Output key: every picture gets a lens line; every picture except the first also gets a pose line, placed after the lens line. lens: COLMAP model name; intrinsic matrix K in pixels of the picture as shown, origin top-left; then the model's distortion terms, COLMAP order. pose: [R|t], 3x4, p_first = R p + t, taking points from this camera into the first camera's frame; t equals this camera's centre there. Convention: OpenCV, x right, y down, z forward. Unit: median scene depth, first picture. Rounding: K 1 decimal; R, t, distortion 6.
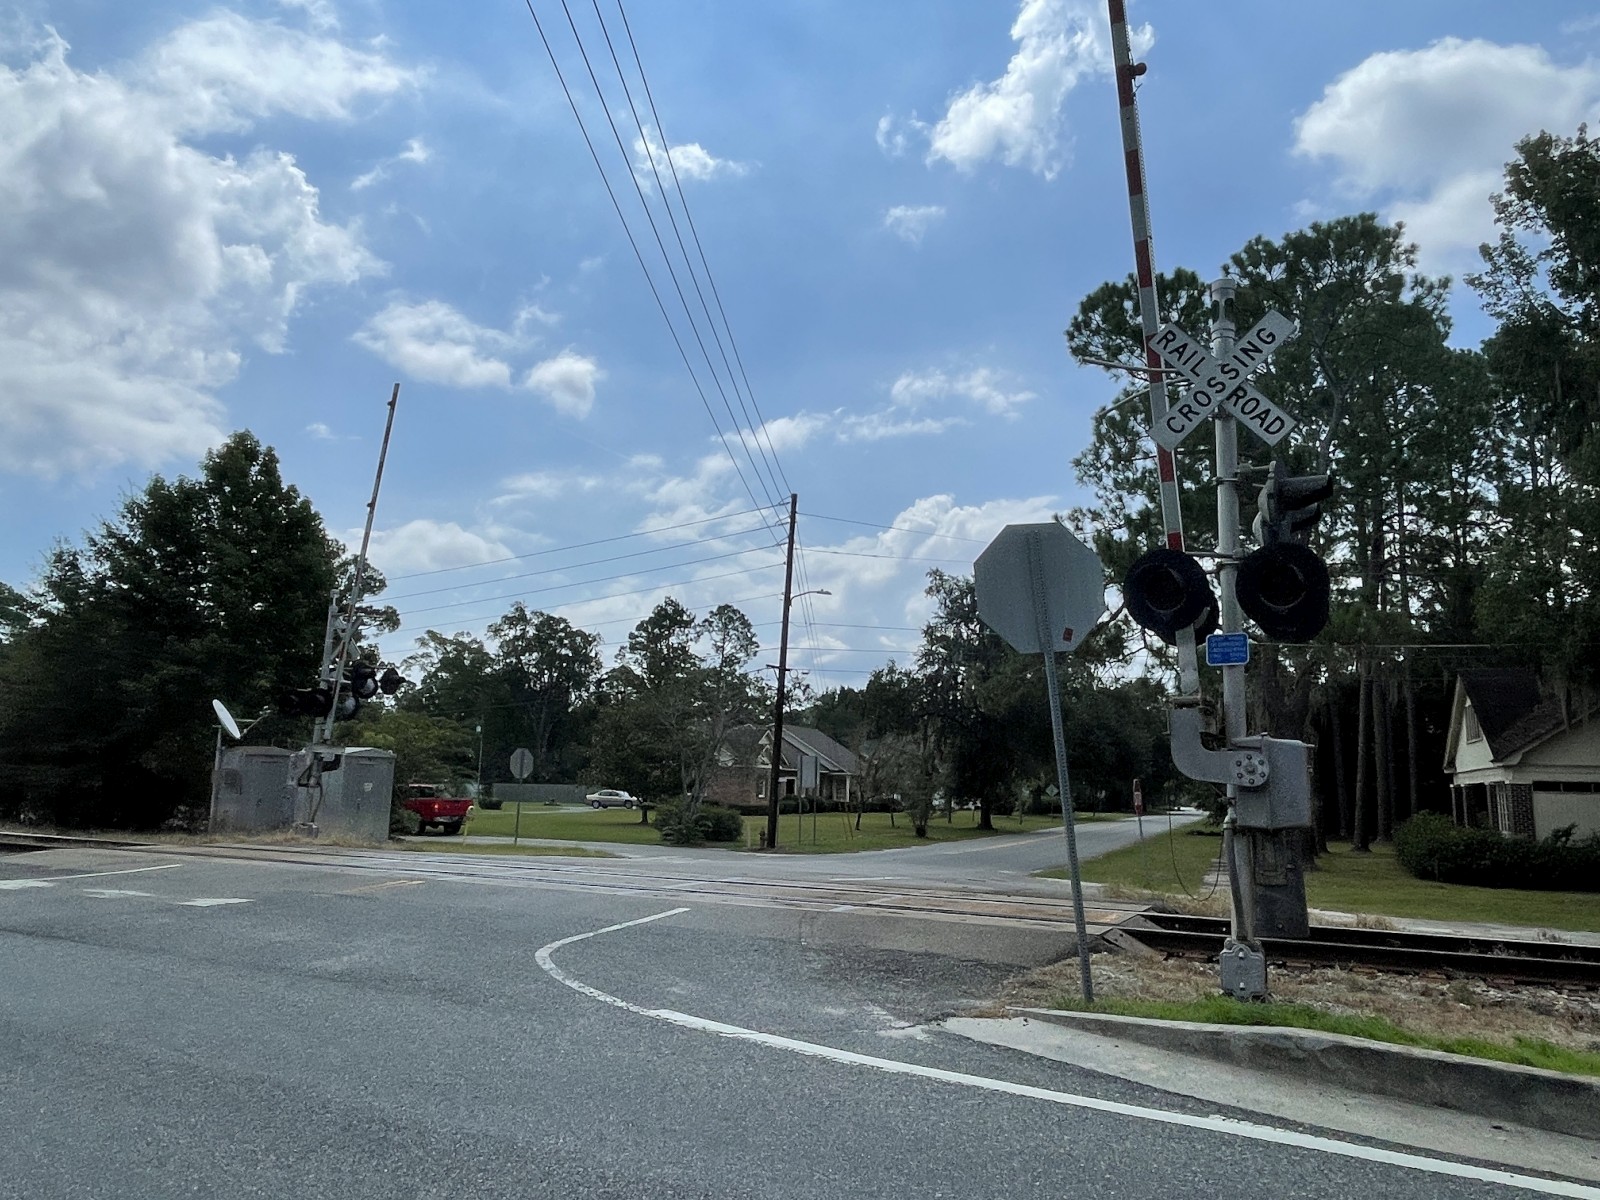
lens RADIAL K [[1121.7, 0, 809.9], [0, 1121.7, 604.9], [0, 0, 1]] dist [0.007448, 0.018804]
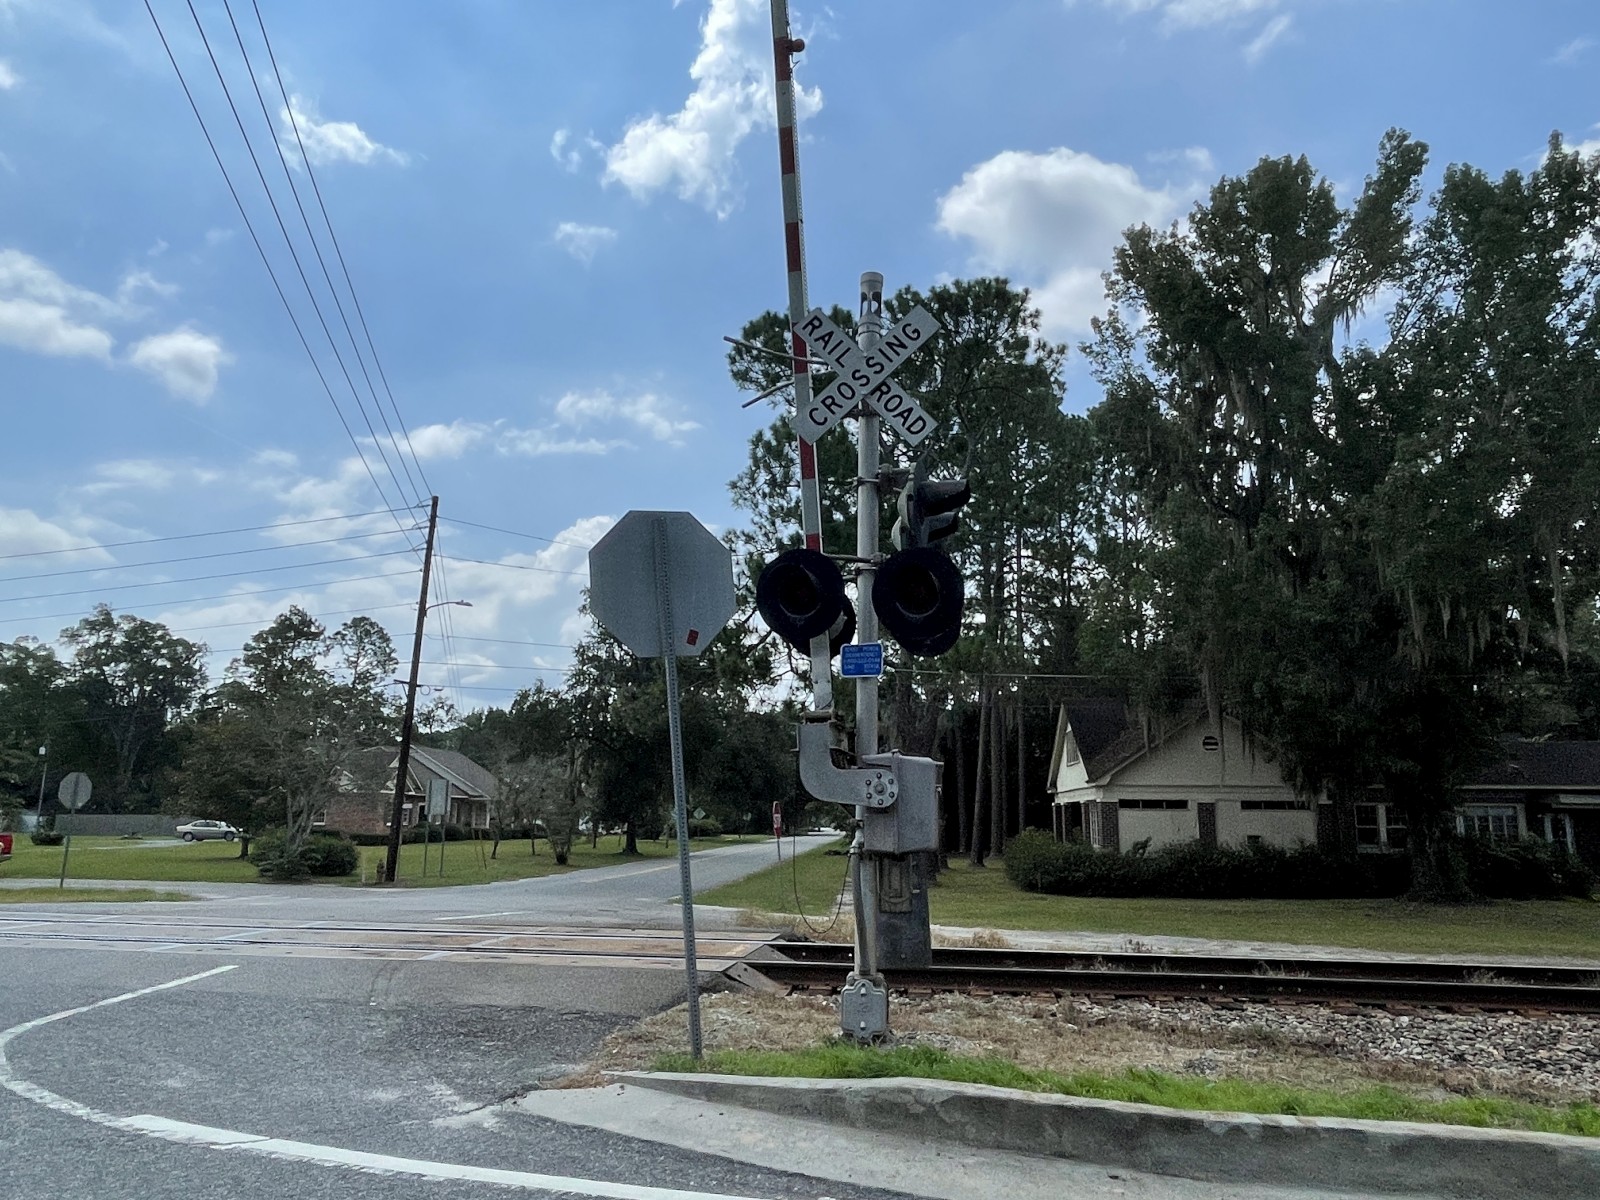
lens RADIAL K [[1121.7, 0, 803.7], [0, 1121.7, 601.8], [0, 0, 1]] dist [0.007448, 0.018804]
pose [[0.955428, 0.043738, 0.291968, 0.004984], [-0.036812, 0.998896, -0.029176, 0.002030], [-0.292922, 0.017128, 0.955983, 0.012127]]
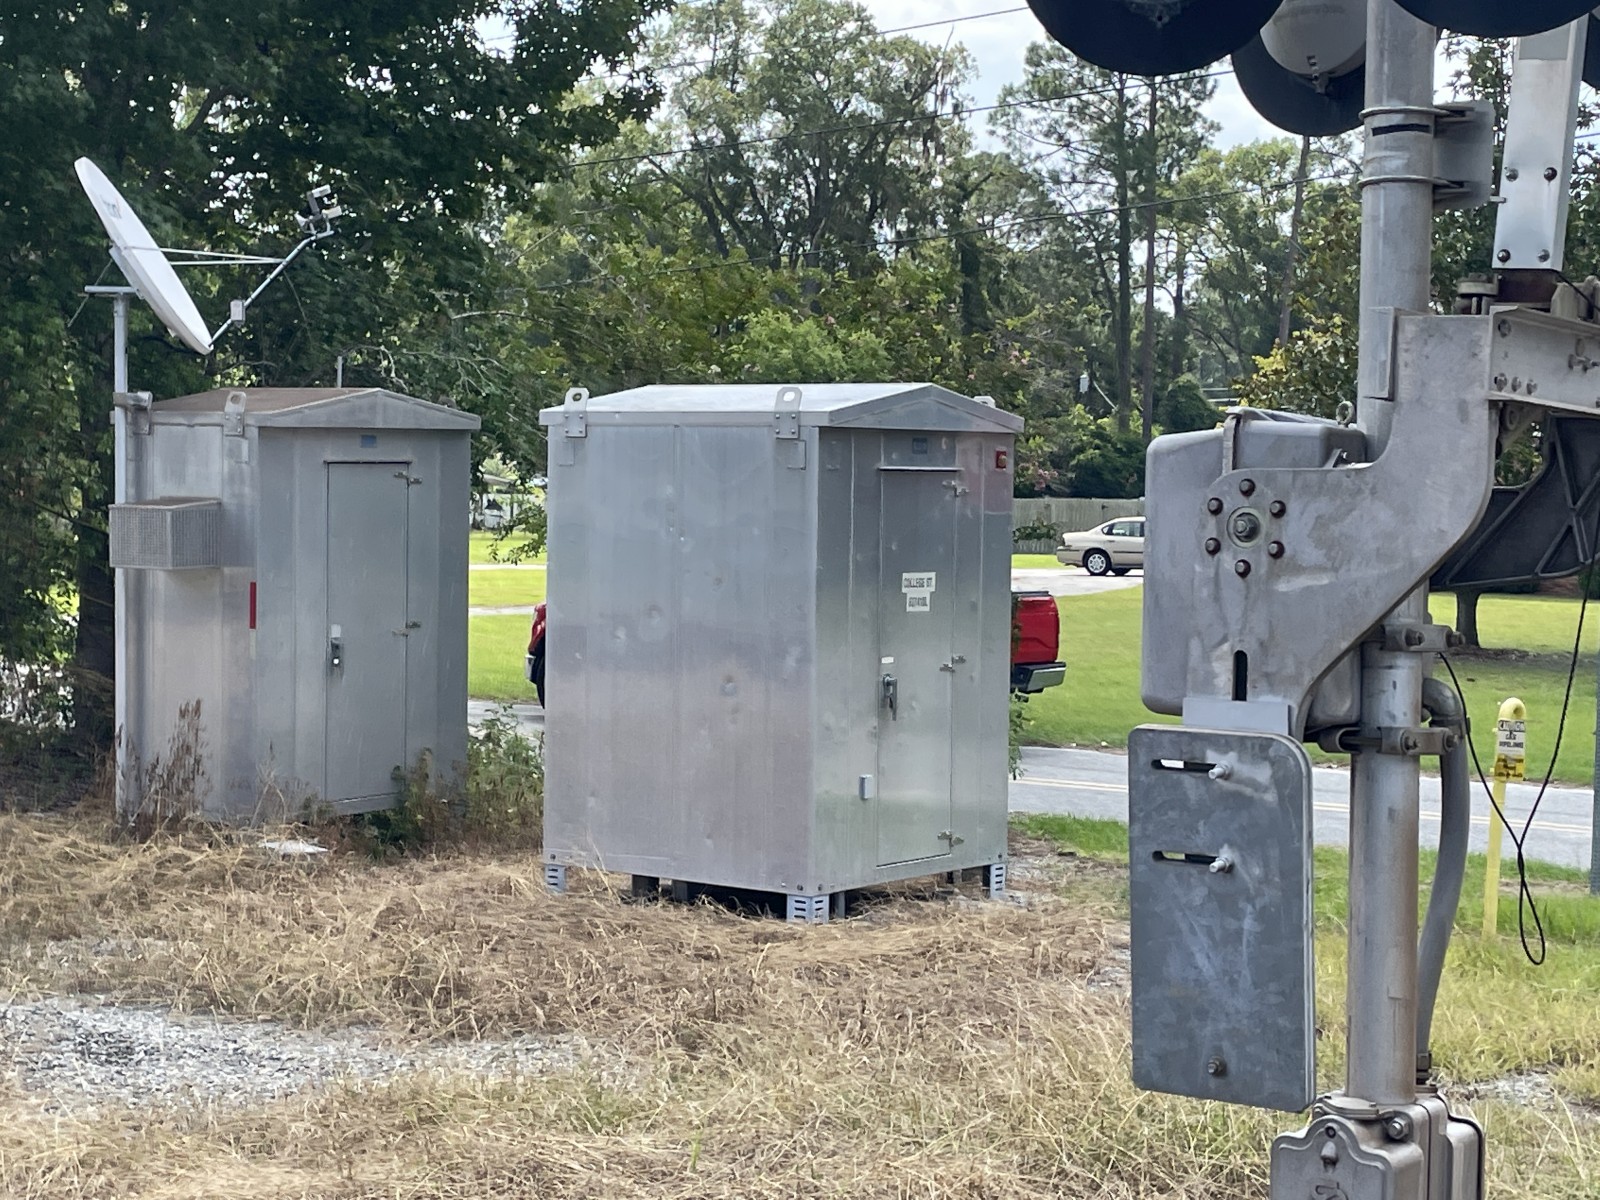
lens RADIAL K [[2829.8, 0, 800.6], [0, 2829.8, 596.5], [0, 0, 1]] dist [0.207218, 0.000000]
pose [[0.983671, -0.007991, -0.179798, -0.149388], [0.043705, 0.979717, 0.195564, 0.032189], [0.174589, -0.200229, 0.964068, 0.249171]]
